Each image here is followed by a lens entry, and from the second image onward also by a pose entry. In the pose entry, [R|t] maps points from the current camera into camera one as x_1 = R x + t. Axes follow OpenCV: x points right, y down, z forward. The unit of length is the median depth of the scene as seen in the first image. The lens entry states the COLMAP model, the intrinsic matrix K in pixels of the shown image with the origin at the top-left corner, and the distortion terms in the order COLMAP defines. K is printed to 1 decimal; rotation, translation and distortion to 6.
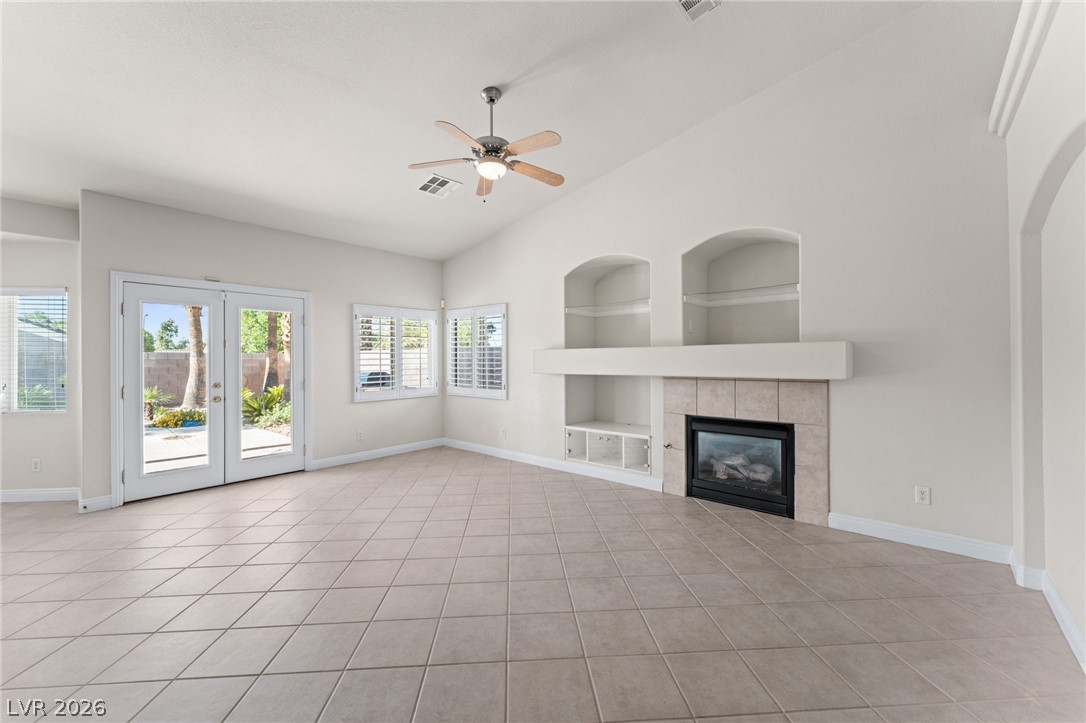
lens RADIAL K [[438.2, 0, 543.2], [0, 438.2, 360.5], [0, 0, 1]] dist [0.000074, 0.000020]
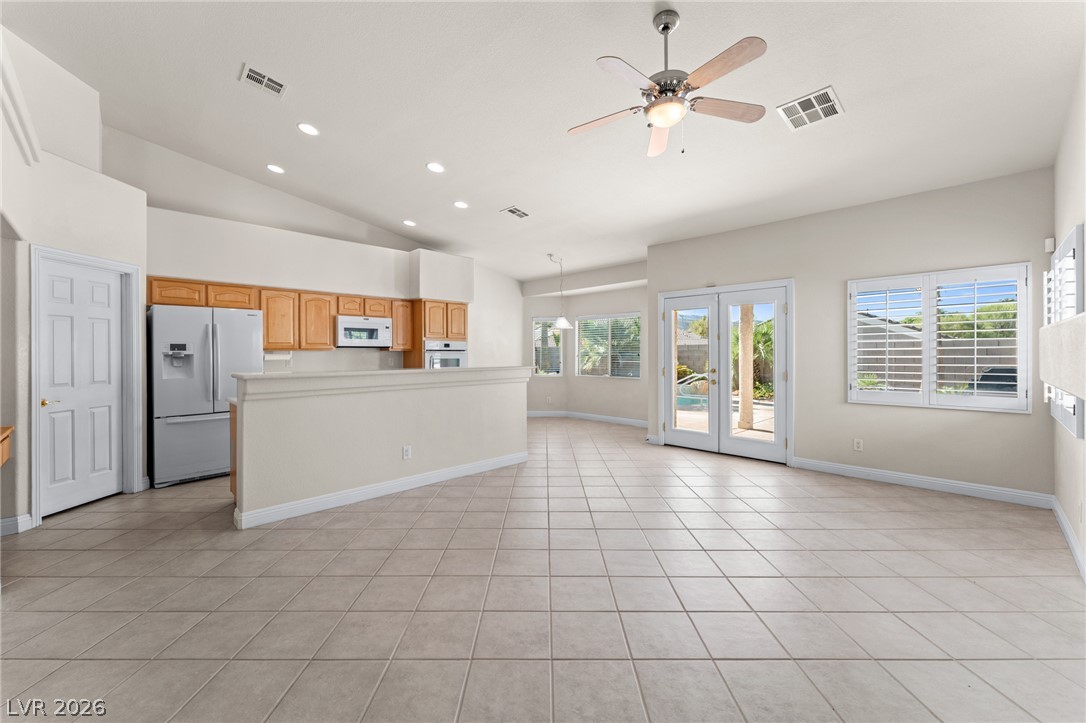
lens RADIAL K [[438.2, 0, 543.2], [0, 438.2, 360.5], [0, 0, 1]] dist [0.000074, 0.000020]
pose [[-0.079501, 0.026238, -0.996489, 0.543322], [0.002570, 0.999656, 0.026117, -0.005845], [0.996831, -0.000484, -0.079541, 0.645762]]
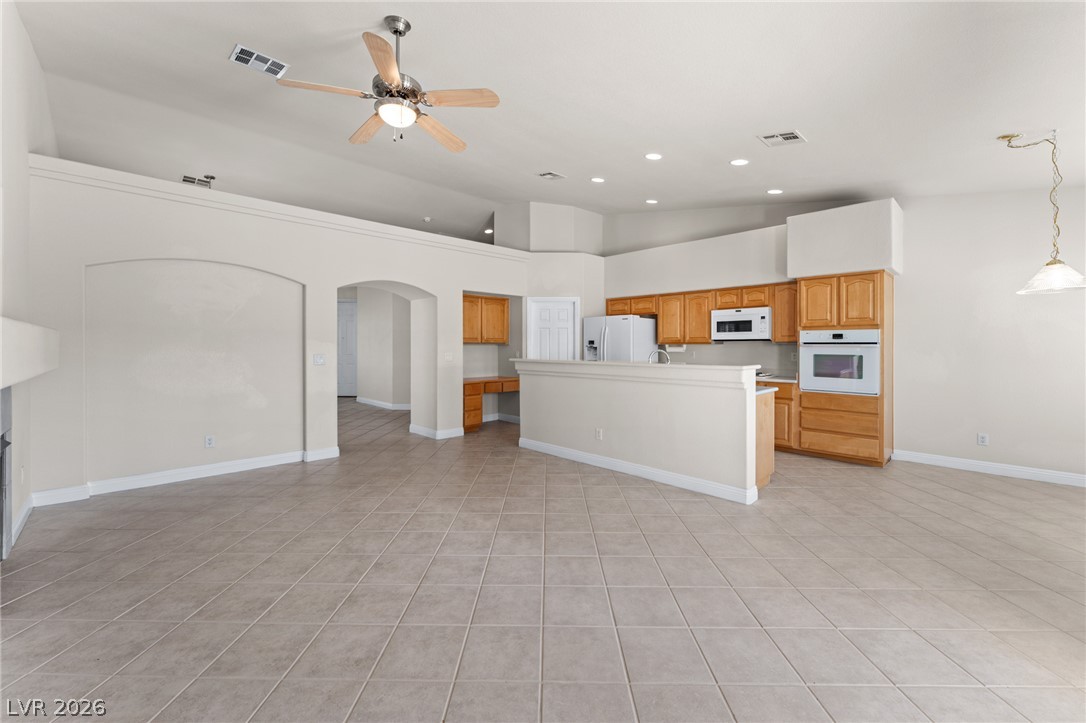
lens RADIAL K [[440.8, 0, 536.3], [0, 440.8, 346.9], [0, 0, 1]] dist [-0.000654, -0.000048]
pose [[-0.995522, 0.007416, 0.094236, -0.349234], [0.007558, 0.999971, 0.001156, 0.000672], [-0.094225, 0.001863, -0.995549, 1.394794]]
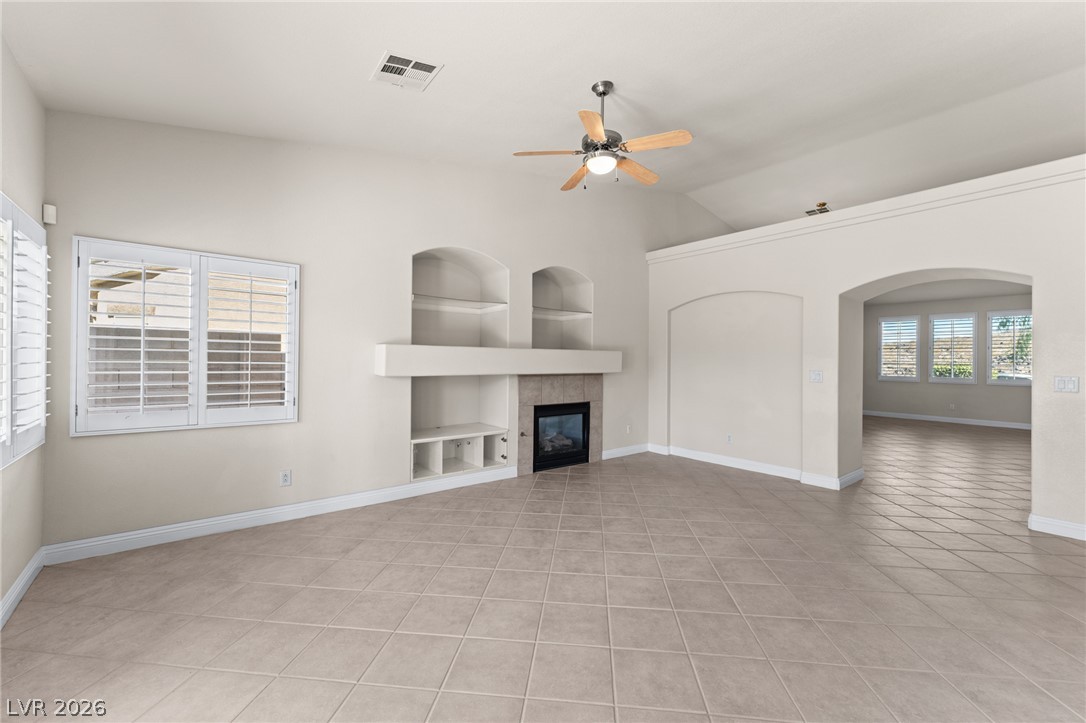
lens RADIAL K [[444.2, 0, 543.0], [0, 444.2, 361.5], [0, 0, 1]] dist [0.001801, 0.000189]
pose [[0.175678, 0.005346, 0.984433, -0.857532], [-0.010558, 0.999938, -0.003546, 0.005544], [-0.984391, -0.009770, 0.175724, 0.736816]]
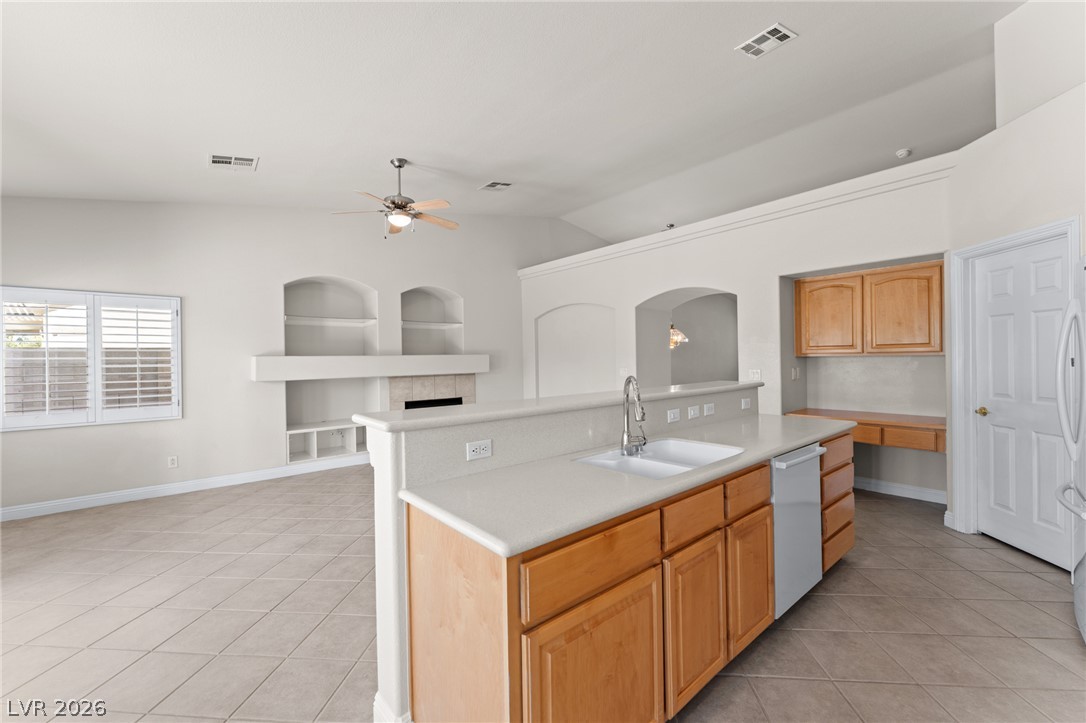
lens RADIAL K [[438.2, 0, 543.2], [0, 438.2, 360.5], [0, 0, 1]] dist [0.000074, 0.000020]
pose [[0.155093, -0.001117, 0.987899, -1.035733], [0.014055, 0.999901, -0.001076, -0.006780], [-0.987800, 0.014052, 0.155093, 0.296431]]
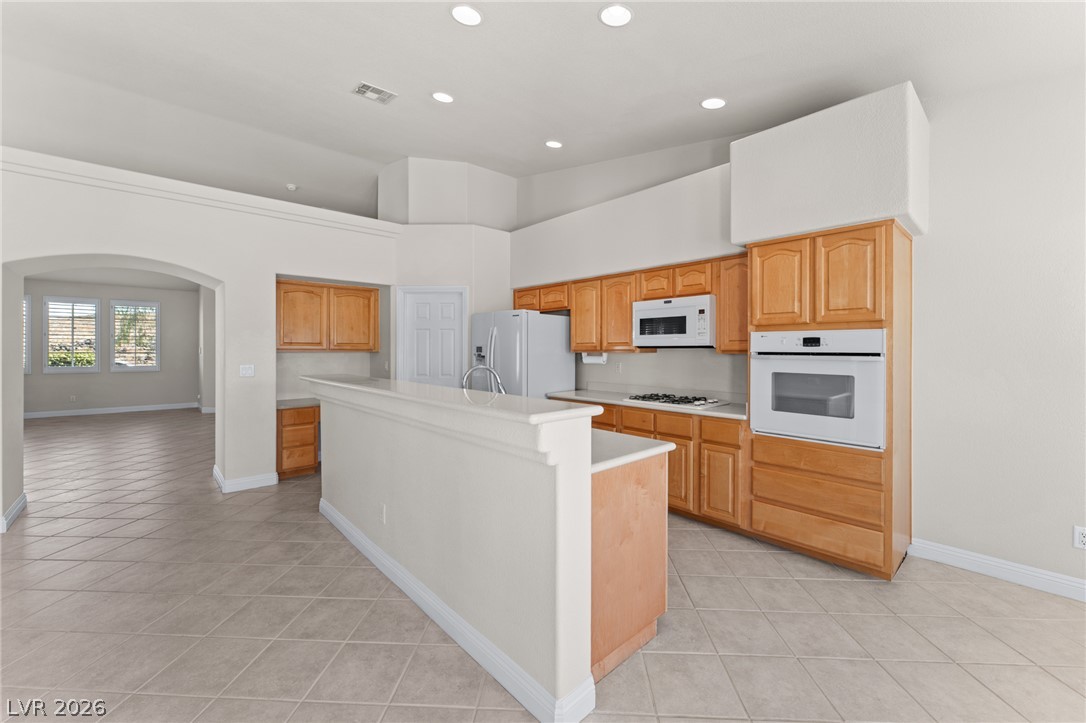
lens RADIAL K [[439.4, 0, 542.3], [0, 439.4, 350.1], [0, 0, 1]] dist [0.000172, 0.000040]
pose [[-0.992597, 0.005525, 0.121332, -0.707640], [0.005625, 0.999984, 0.000481, -0.009931], [-0.121327, 0.001160, -0.992612, 0.870499]]
